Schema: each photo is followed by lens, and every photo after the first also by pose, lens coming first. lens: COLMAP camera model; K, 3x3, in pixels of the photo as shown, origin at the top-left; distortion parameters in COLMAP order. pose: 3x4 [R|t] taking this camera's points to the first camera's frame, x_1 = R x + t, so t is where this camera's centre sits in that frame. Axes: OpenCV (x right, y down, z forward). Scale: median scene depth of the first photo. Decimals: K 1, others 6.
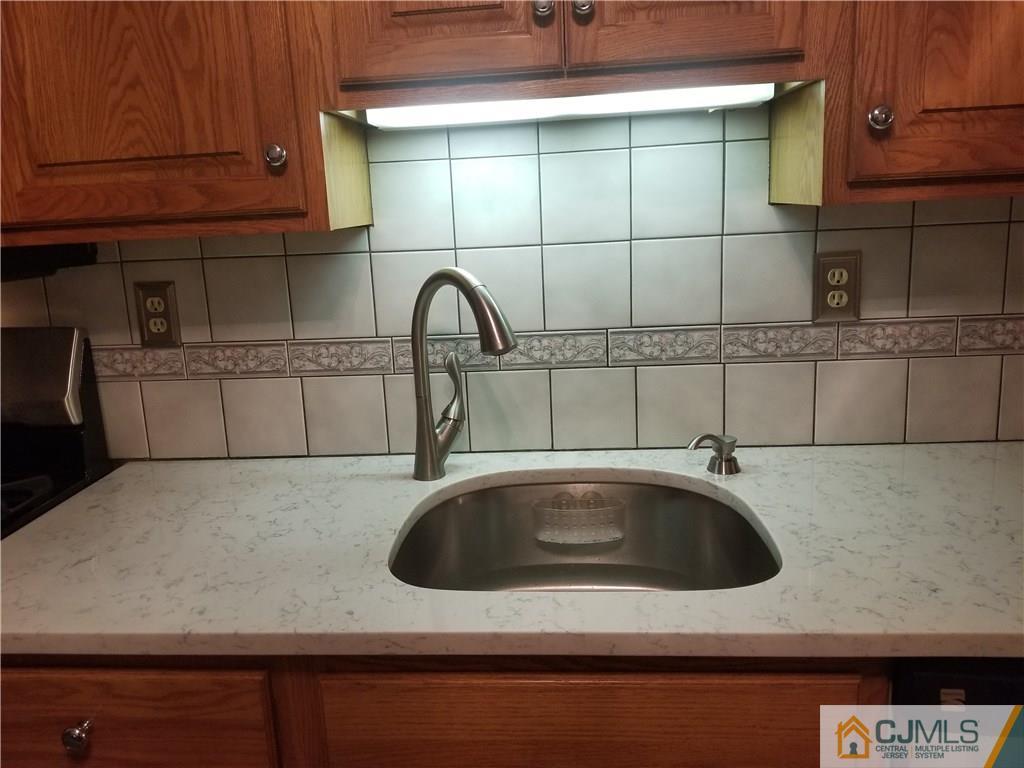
lens RADIAL K [[806.2, 0, 500.8], [0, 806.2, 383.1], [0, 0, 1]] dist [0.096215, -0.160361]
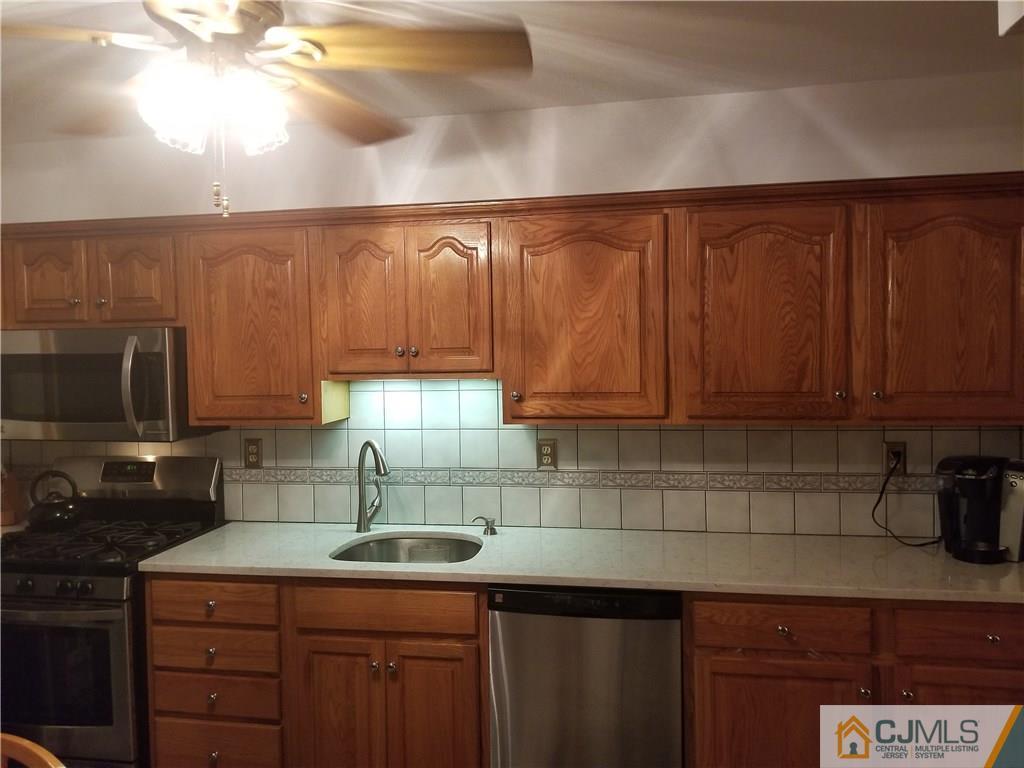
lens RADIAL K [[806.2, 0, 500.8], [0, 806.2, 383.1], [0, 0, 1]] dist [0.096215, -0.160361]
pose [[0.994280, 0.034994, -0.100912, 0.492685], [-0.051413, 0.984951, -0.165011, 0.061182], [0.093619, 0.169256, 0.981116, -1.206452]]
